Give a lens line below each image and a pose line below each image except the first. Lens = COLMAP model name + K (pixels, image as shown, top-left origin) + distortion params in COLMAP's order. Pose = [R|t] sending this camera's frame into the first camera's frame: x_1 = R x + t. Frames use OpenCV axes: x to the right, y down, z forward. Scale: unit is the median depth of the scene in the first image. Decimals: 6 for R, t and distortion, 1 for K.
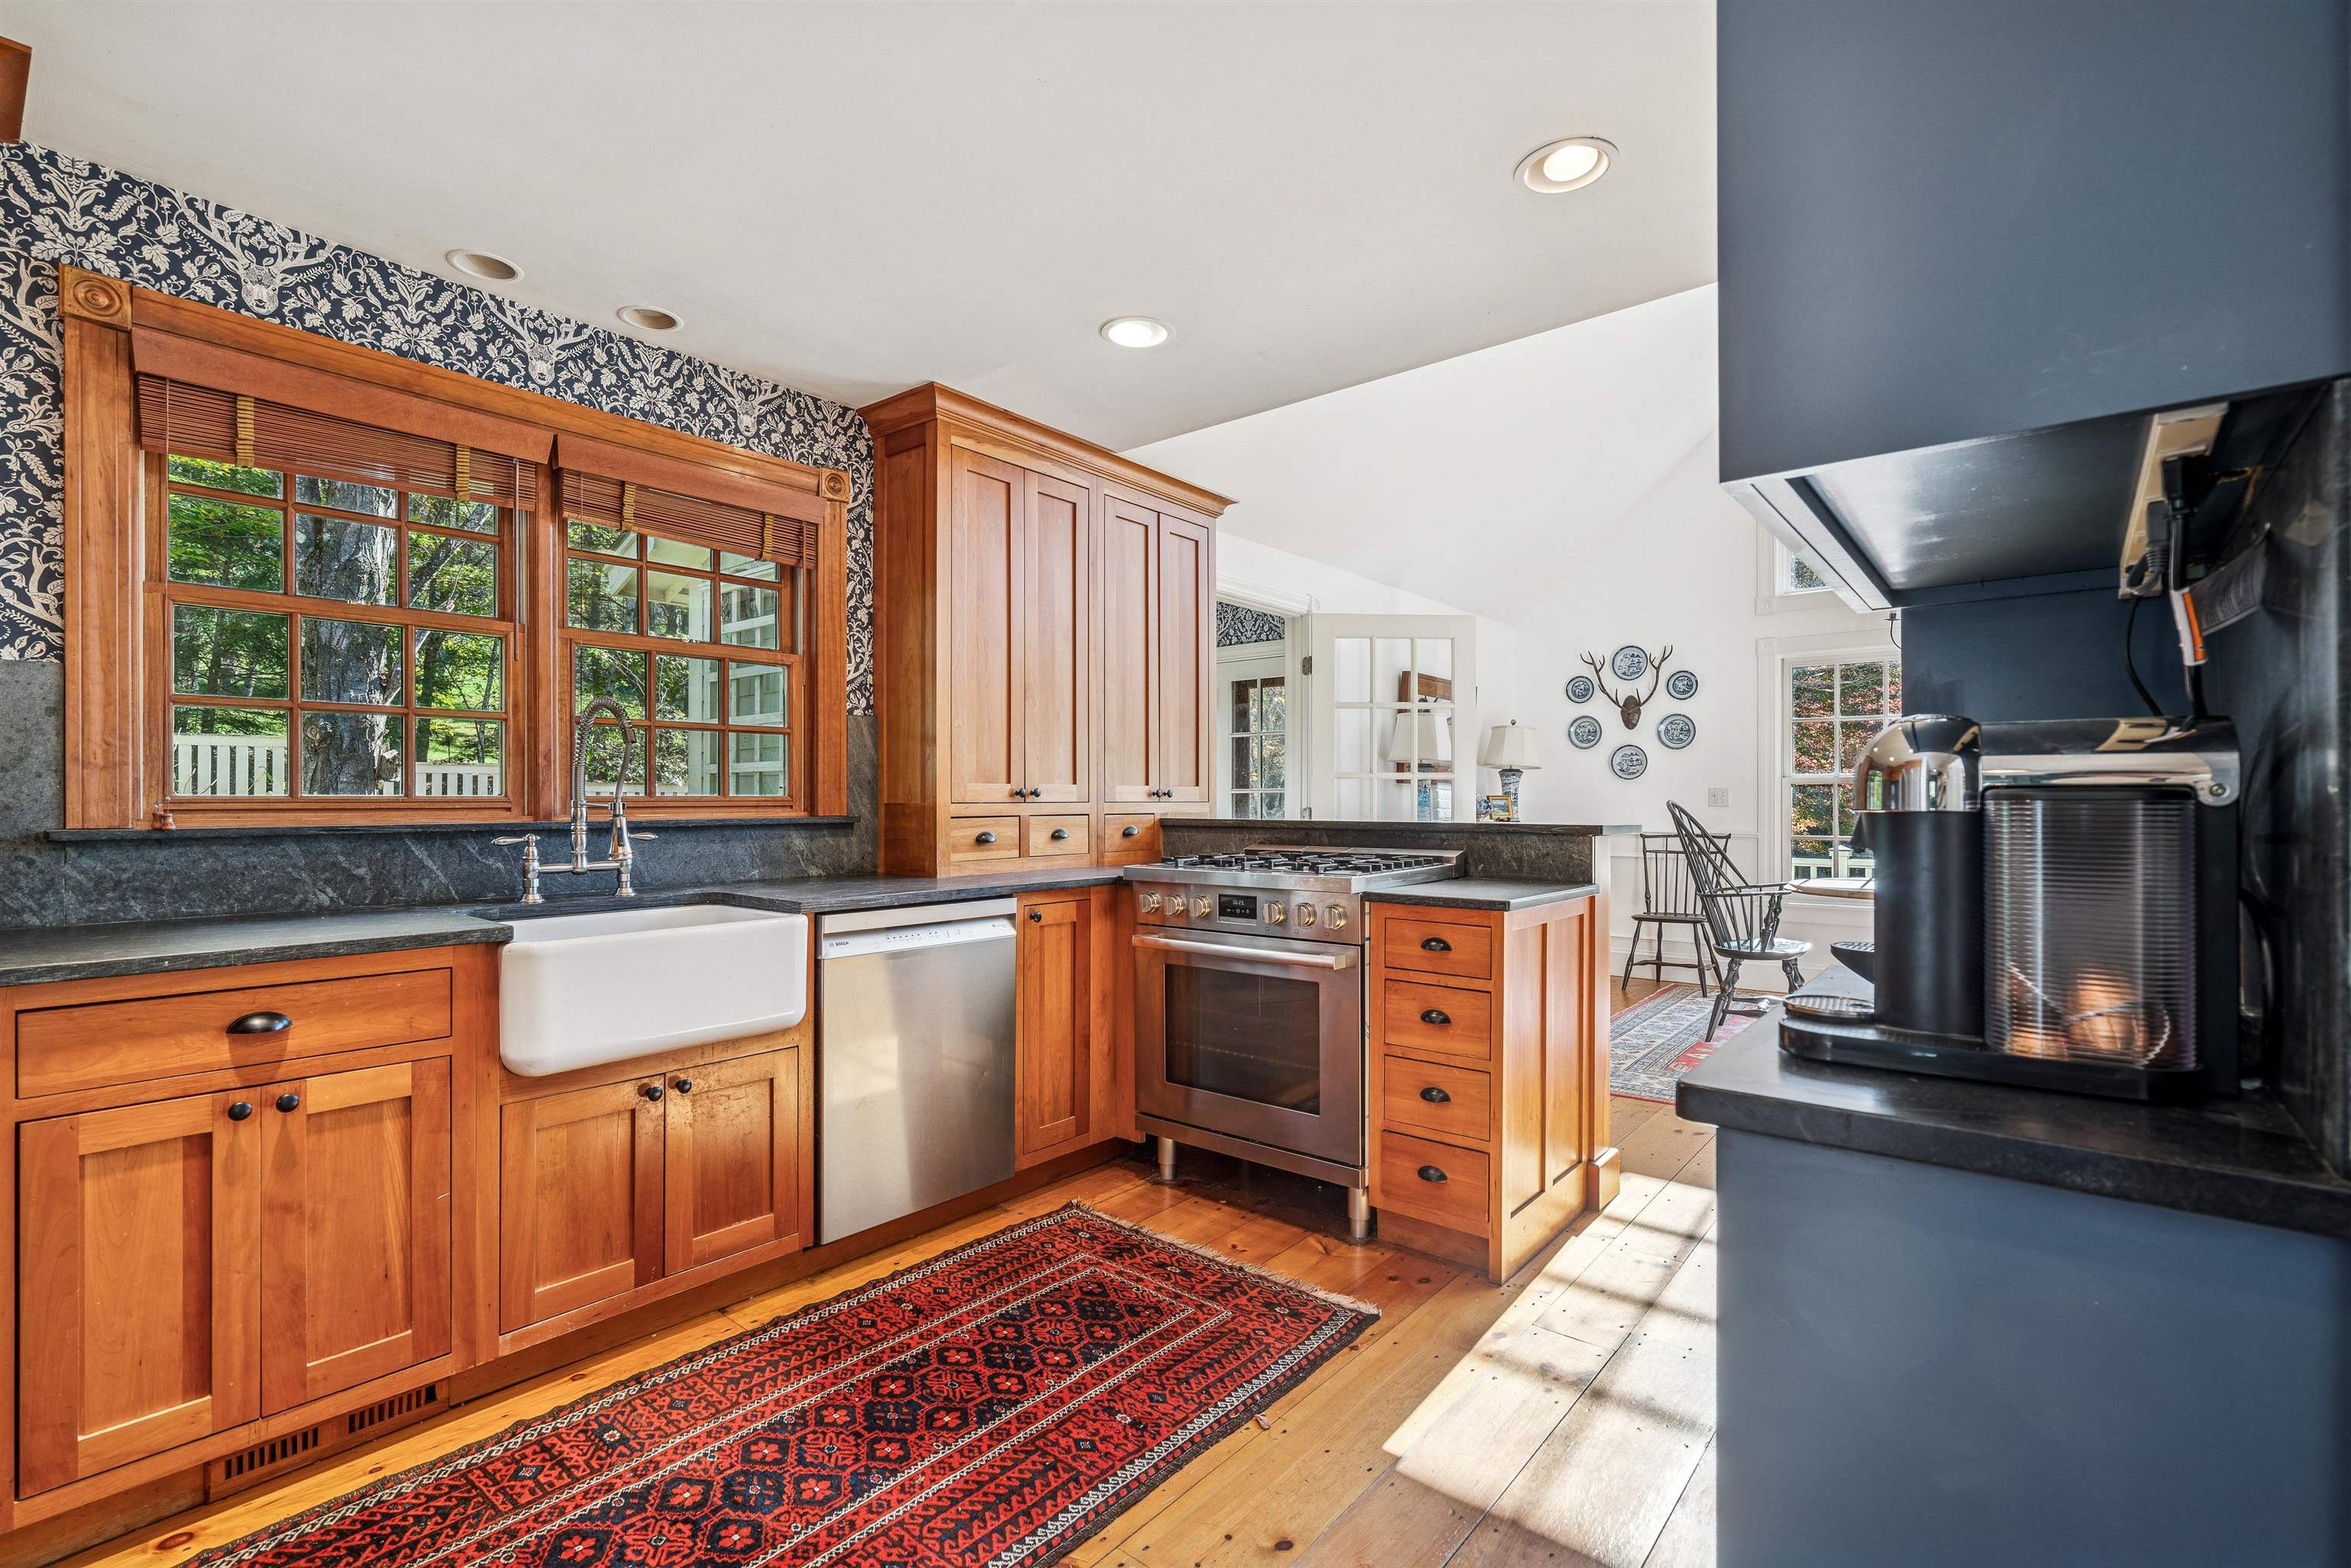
lens RADIAL K [[1072.2, 0, 1173.8], [0, 1072.2, 795.1], [0, 0, 1]] dist [0.000408, 0.001792]
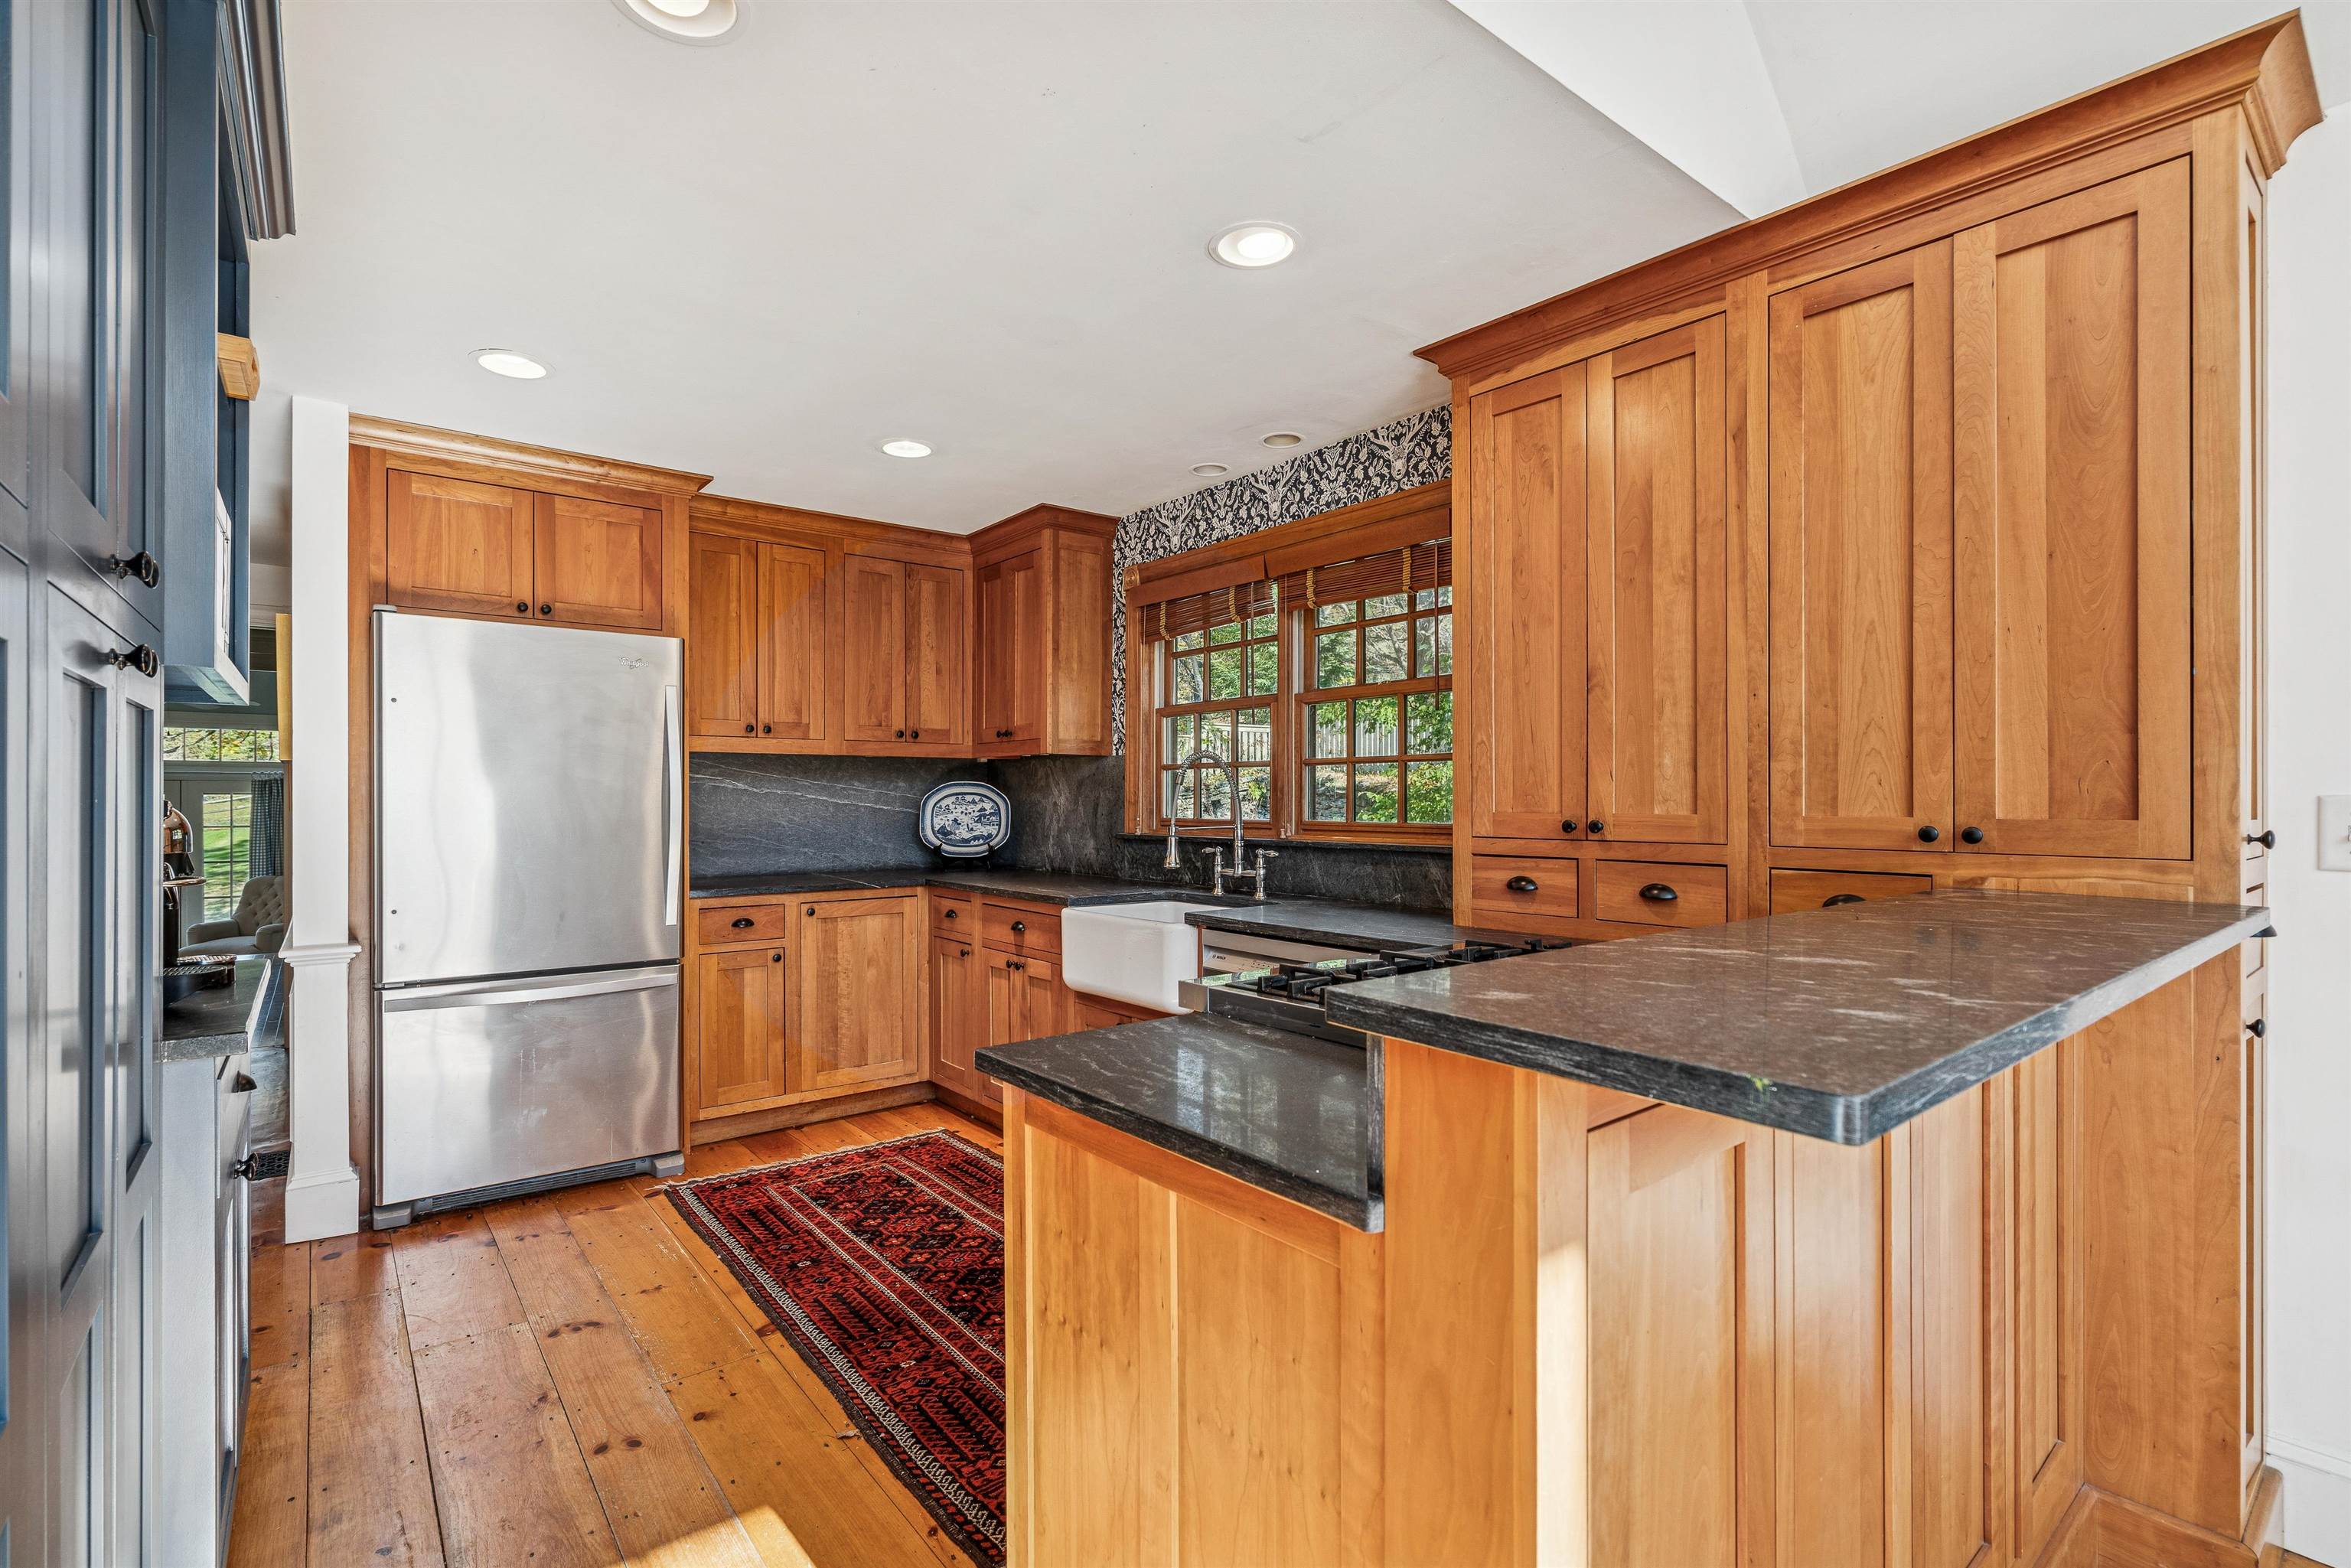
lens RADIAL K [[1084.2, 0, 1163.2], [0, 1084.2, 800.9], [0, 0, 1]] dist [-0.011459, 0.009649]
pose [[-0.217005, 0.002773, -0.976166, 0.847074], [0.002277, 0.999995, 0.002335, -0.029251], [0.976168, -0.001716, -0.217011, 1.241434]]
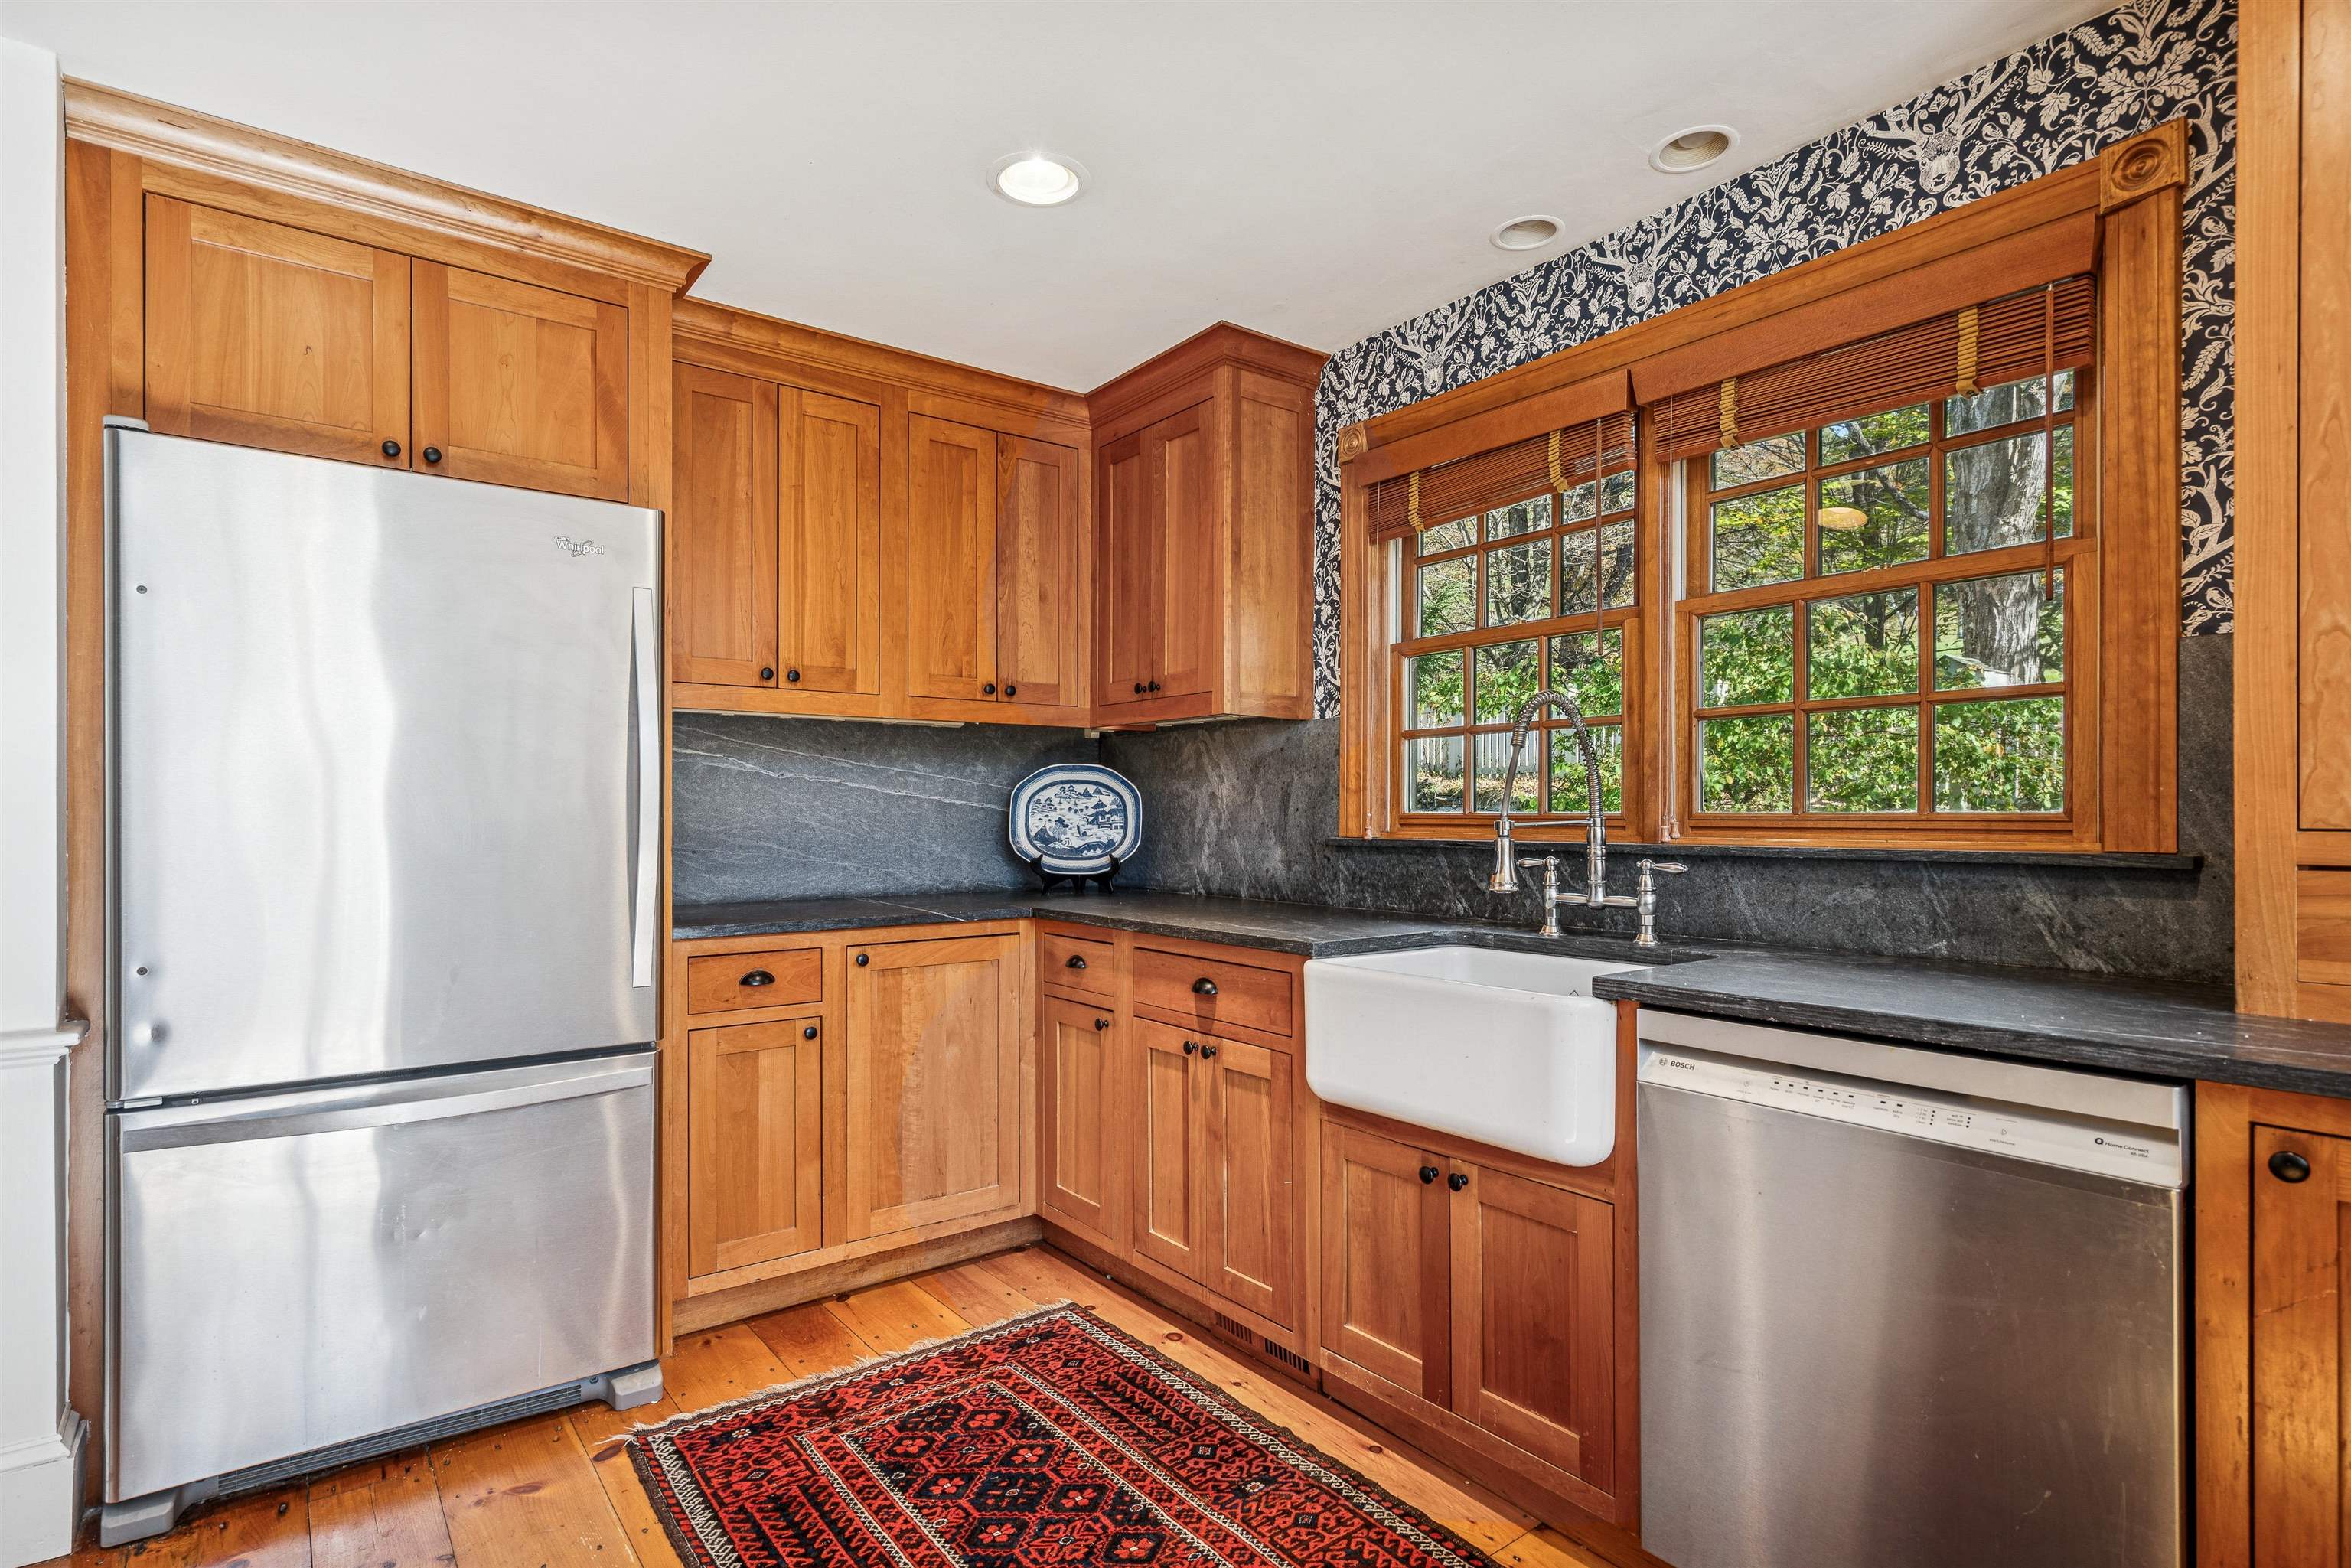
lens RADIAL K [[1178.0, 0, 1163.7], [0, 1178.0, 810.7], [0, 0, 1]] dist [0.003616, 0.002705]
pose [[-0.237646, -0.001324, -0.971351, 0.400212], [0.002434, 0.999995, -0.001959, 0.000435], [0.971349, -0.002829, -0.237642, 0.918656]]
